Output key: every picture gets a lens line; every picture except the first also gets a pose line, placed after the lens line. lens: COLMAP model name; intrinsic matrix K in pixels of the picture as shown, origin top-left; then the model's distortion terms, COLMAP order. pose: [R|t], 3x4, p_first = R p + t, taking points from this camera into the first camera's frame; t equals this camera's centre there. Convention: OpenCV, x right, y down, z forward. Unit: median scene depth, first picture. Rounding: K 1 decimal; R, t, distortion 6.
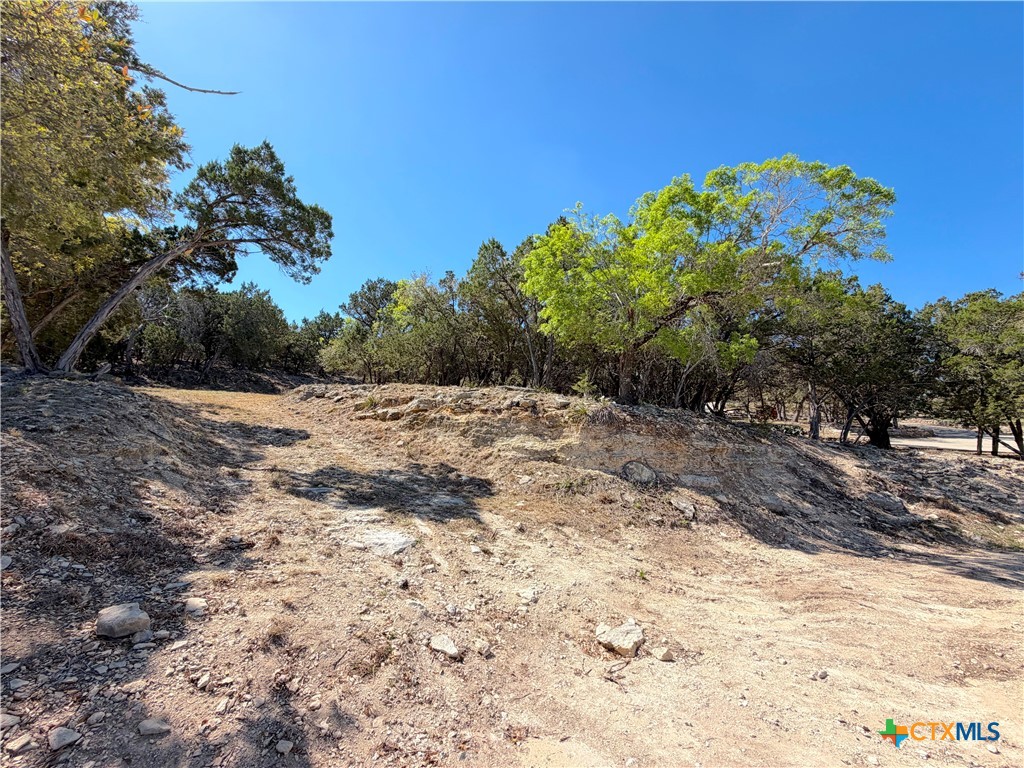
lens RADIAL K [[410.7, 0, 513.3], [0, 410.7, 385.1], [0, 0, 1]] dist [0.001282, 0.000068]
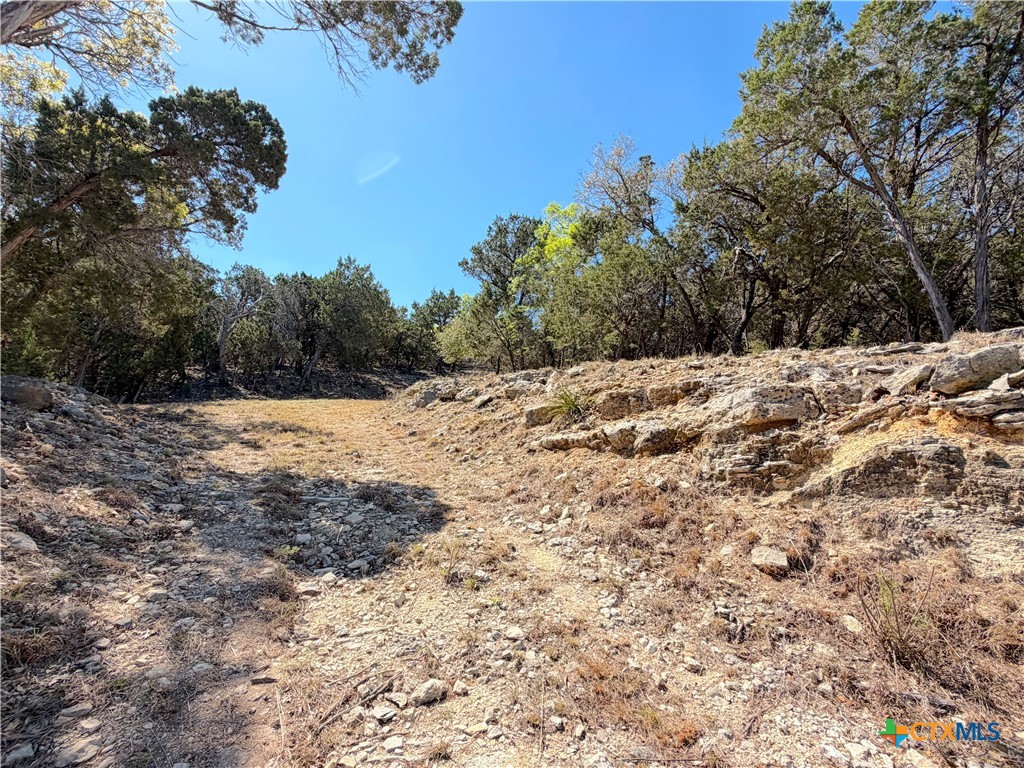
lens RADIAL K [[476.8, 0, 511.5], [0, 476.8, 386.2], [0, 0, 1]] dist [0.002617, -0.000158]
pose [[0.958354, -0.065326, -0.278010, -0.196104], [0.070630, 0.997461, 0.009096, 0.010723], [0.276710, -0.028353, 0.960535, 0.383647]]
